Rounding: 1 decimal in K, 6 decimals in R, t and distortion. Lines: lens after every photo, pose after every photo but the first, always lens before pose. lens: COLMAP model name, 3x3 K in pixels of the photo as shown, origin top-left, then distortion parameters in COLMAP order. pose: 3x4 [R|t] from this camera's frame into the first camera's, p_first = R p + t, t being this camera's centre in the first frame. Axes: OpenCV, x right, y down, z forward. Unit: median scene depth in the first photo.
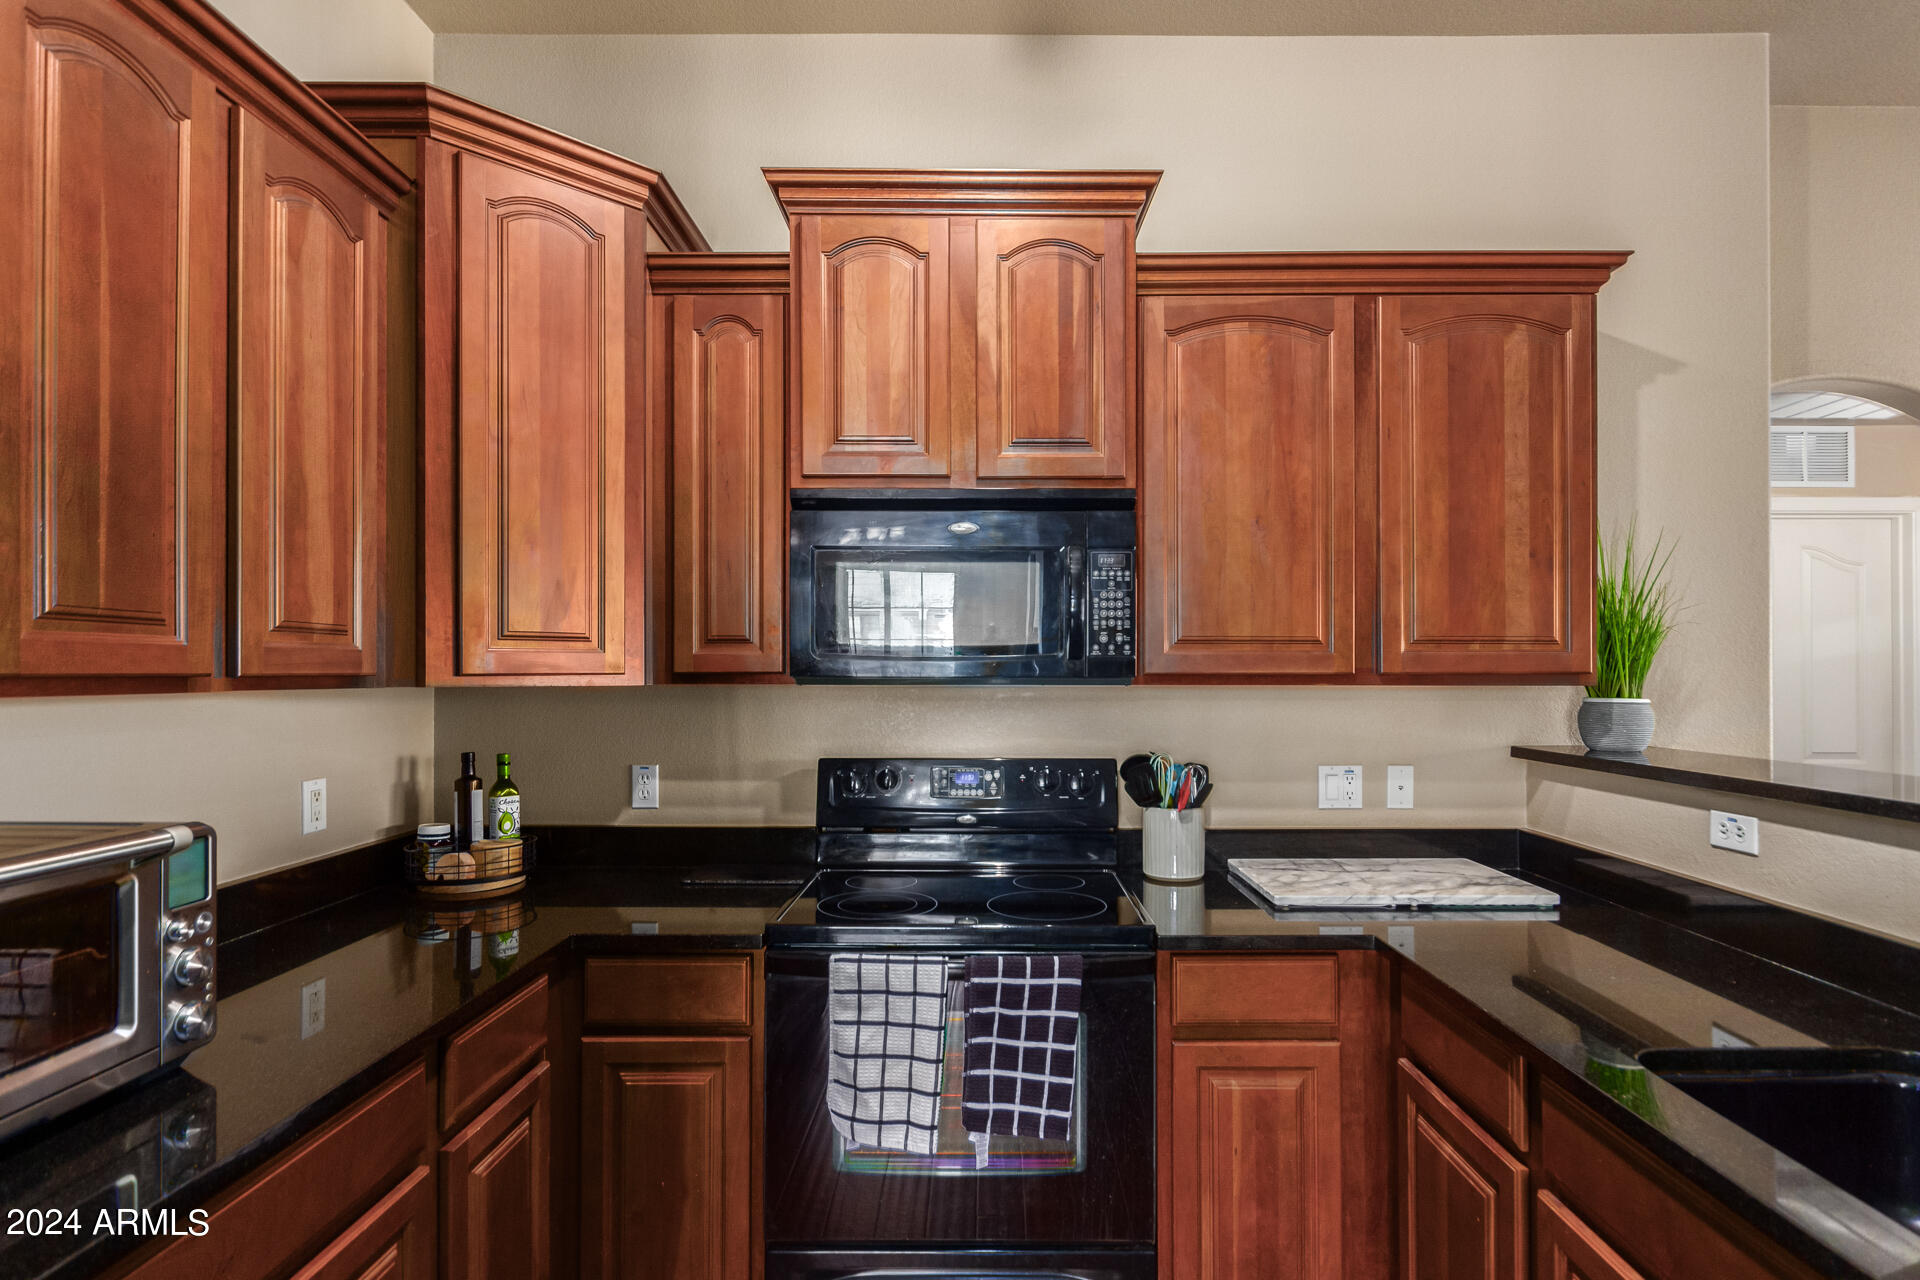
lens RADIAL K [[1011.0, 0, 930.3], [0, 1011.0, 673.0], [0, 0, 1]] dist [-0.002816, -0.001209]
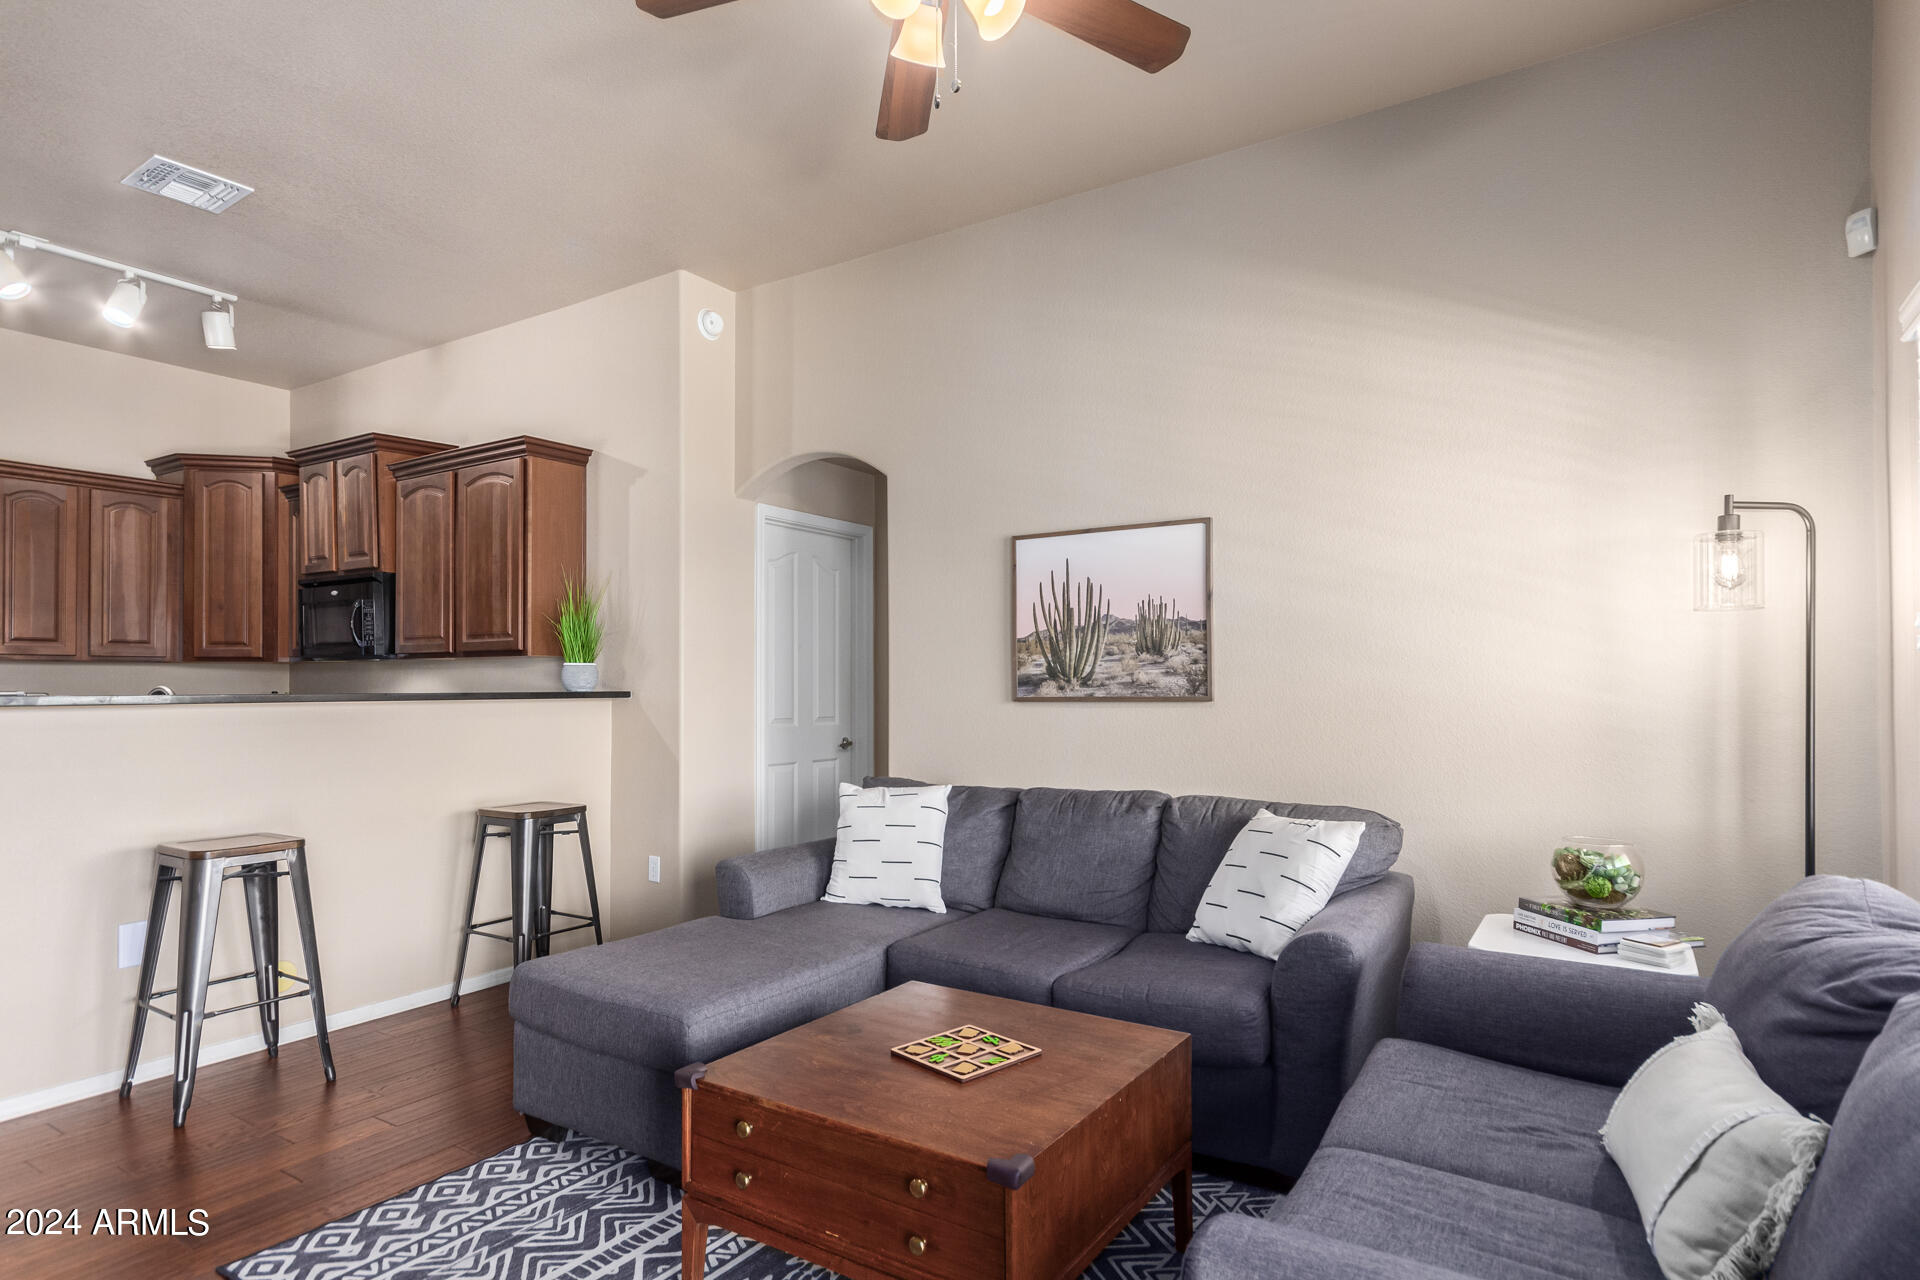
lens RADIAL K [[1011.0, 0, 930.3], [0, 1011.0, 673.0], [0, 0, 1]] dist [-0.002816, -0.001209]
pose [[0.853644, -0.009919, -0.520762, 2.485390], [0.001085, 0.999850, -0.017265, 0.092355], [0.520855, 0.014173, 0.853527, -0.324756]]
